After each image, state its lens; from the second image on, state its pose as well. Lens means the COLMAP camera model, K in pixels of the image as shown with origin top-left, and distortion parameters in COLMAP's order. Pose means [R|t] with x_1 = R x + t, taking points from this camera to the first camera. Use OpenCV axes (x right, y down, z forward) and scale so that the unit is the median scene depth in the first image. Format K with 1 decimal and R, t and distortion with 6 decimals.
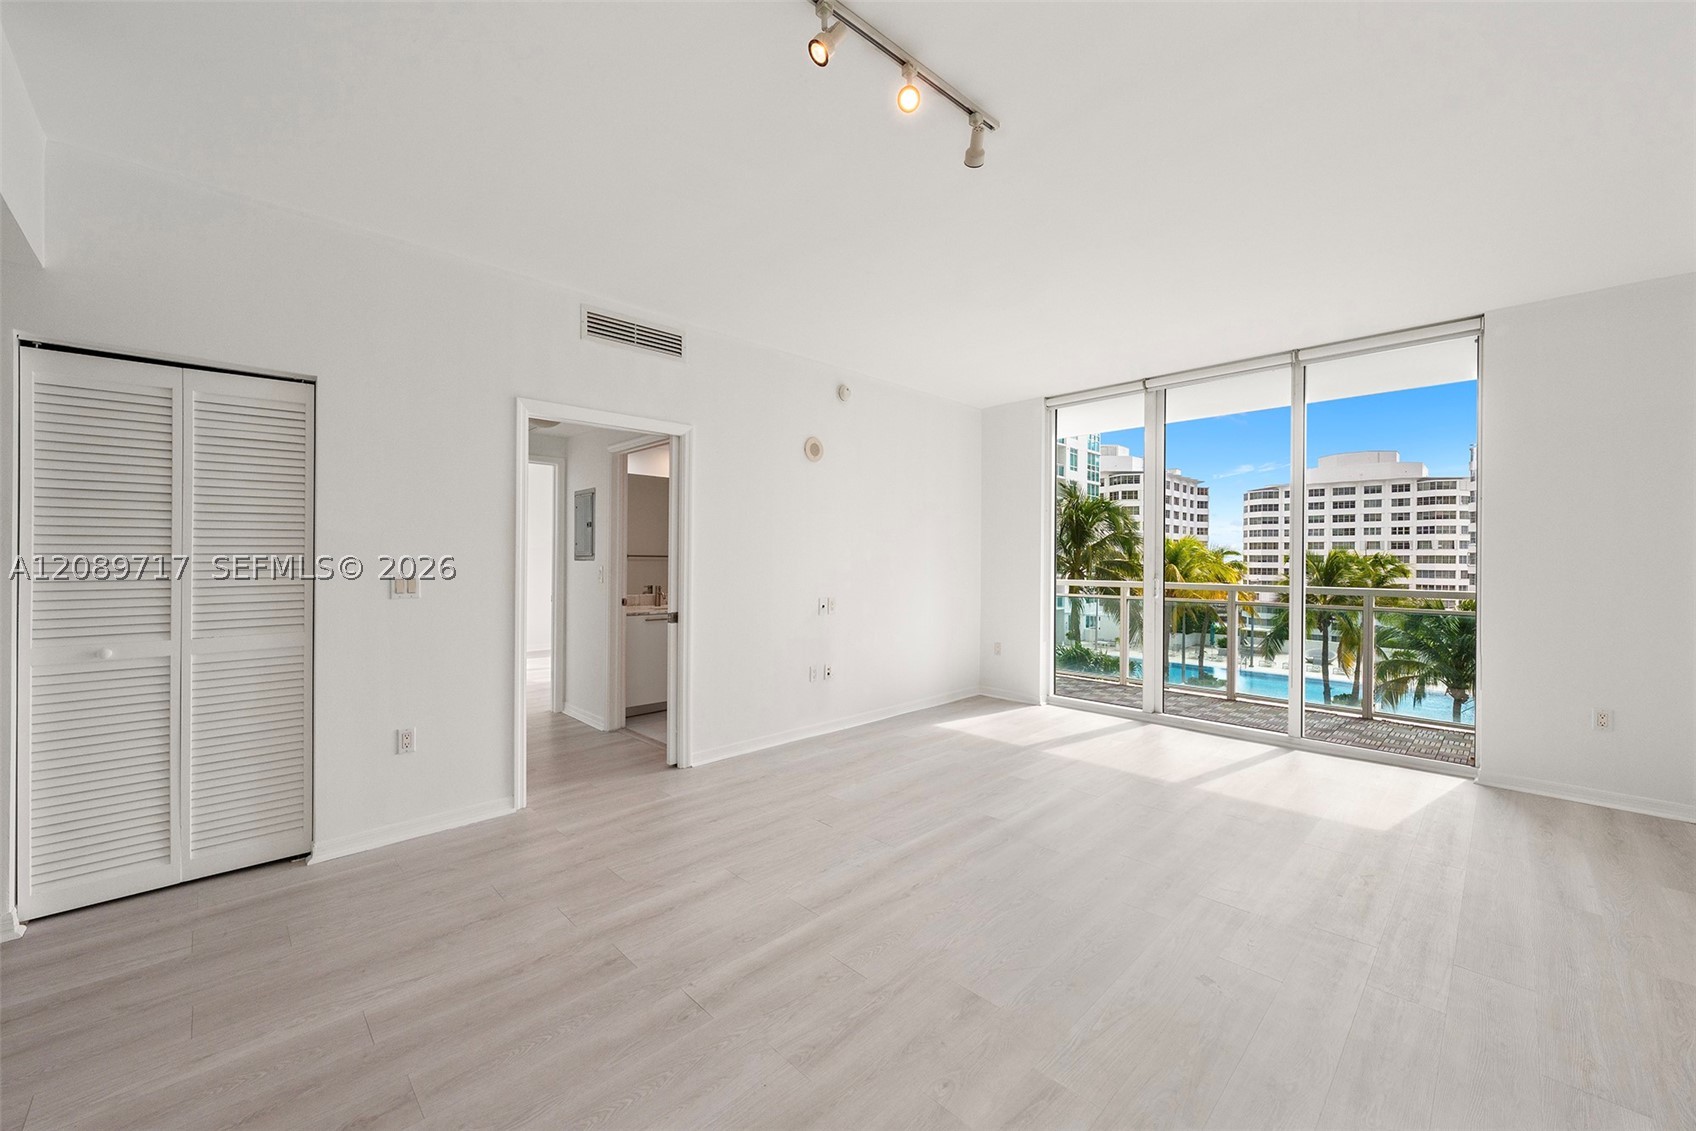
lens RADIAL K [[659.6, 0, 823.1], [0, 659.6, 558.1], [0, 0, 1]] dist [-0.003522, 0.000552]
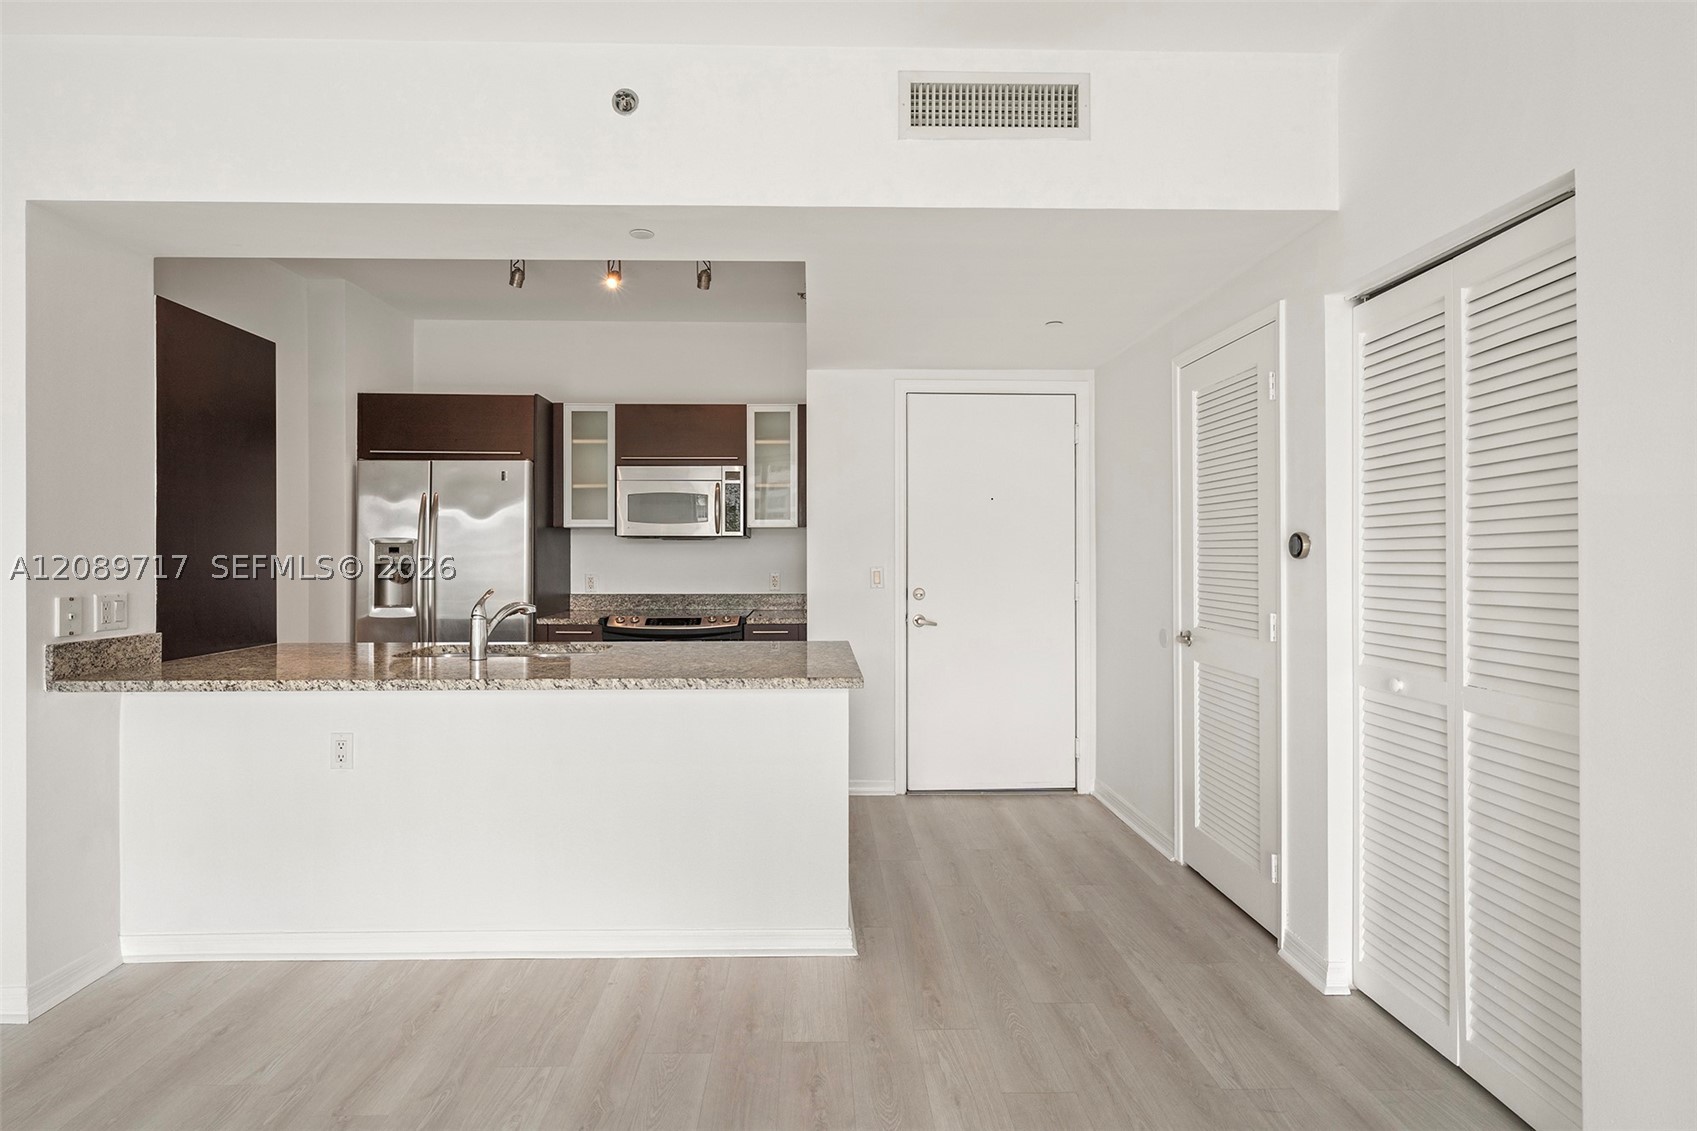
lens RADIAL K [[838.8, 0, 833.5], [0, 838.8, 546.4], [0, 0, 1]] dist [0.001965, 0.000220]
pose [[-0.668250, -0.011262, -0.743851, 0.019984], [-0.002344, 0.999912, -0.013033, 0.001452], [0.743933, -0.006965, -0.668218, 0.638592]]
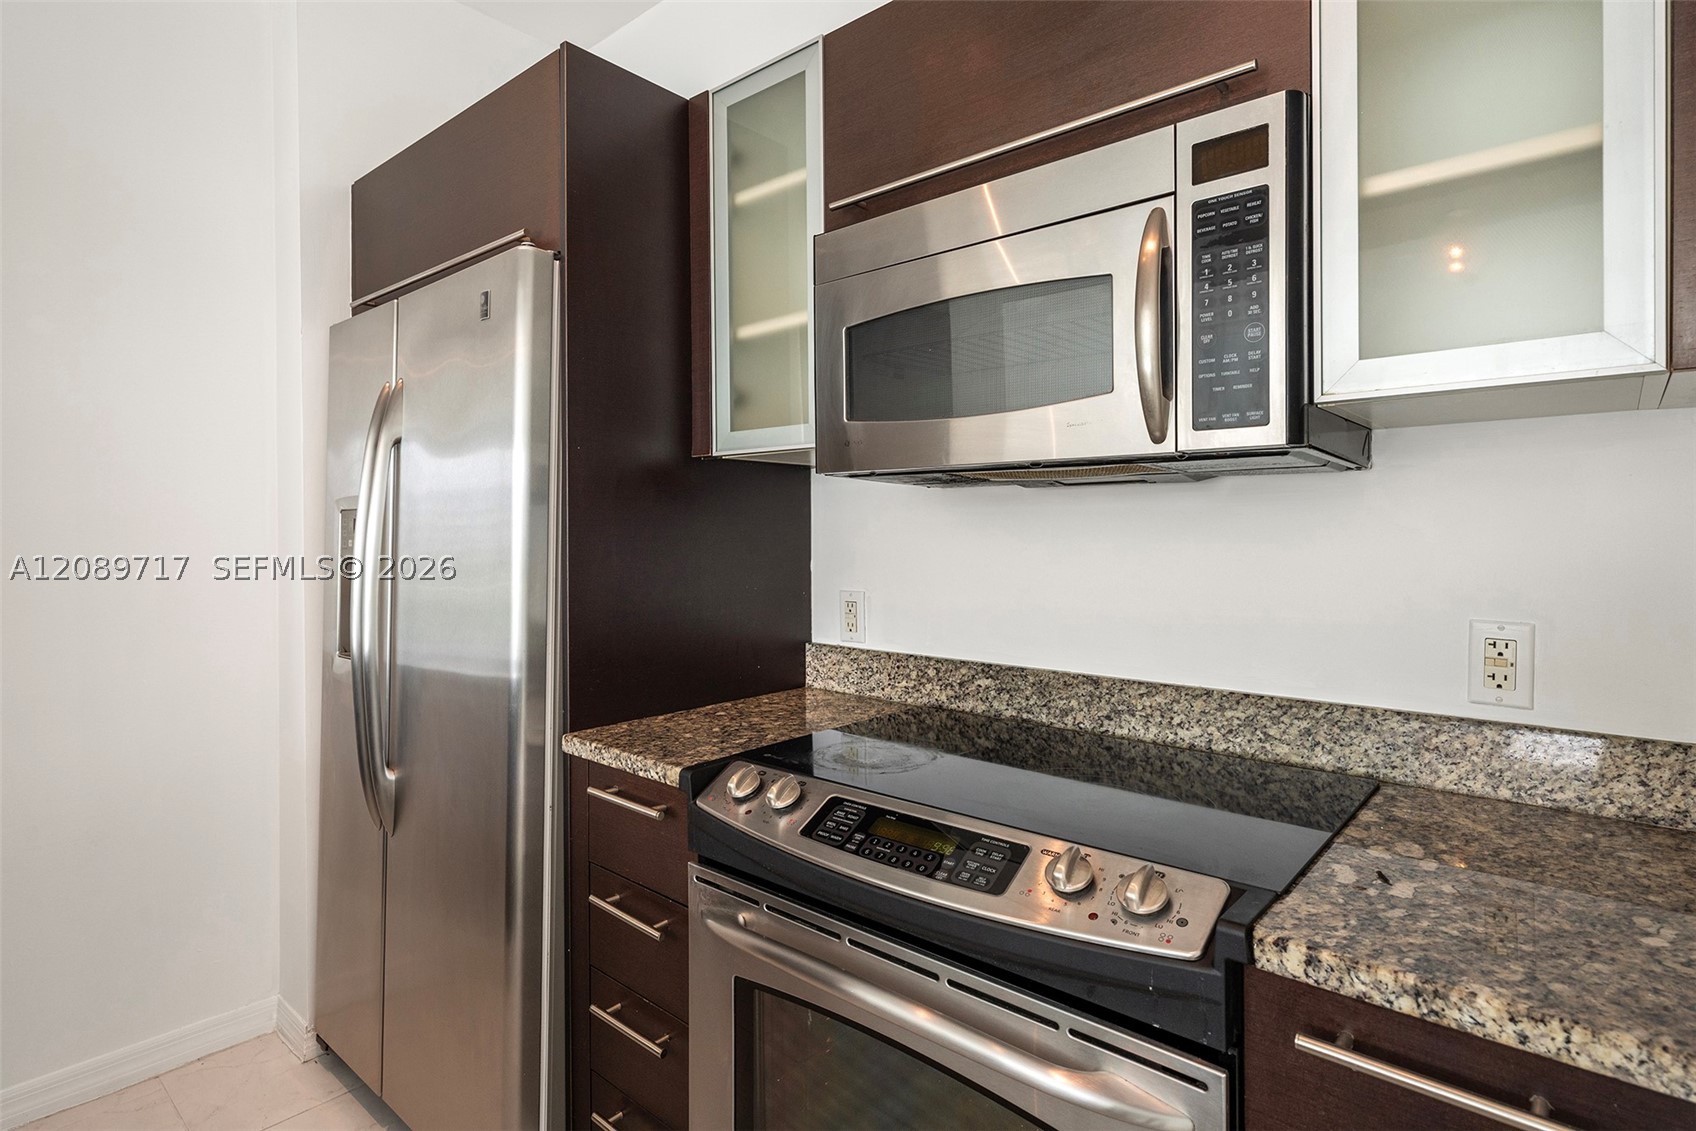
lens RADIAL K [[838.4, 0, 823.0], [0, 838.4, 544.3], [0, 0, 1]] dist [0.001965, 0.000220]
pose [[-0.997201, -0.005428, -0.074565, -0.582799], [-0.005936, 0.999961, 0.006601, -0.001501], [0.074526, 0.007025, -0.997194, 0.023676]]
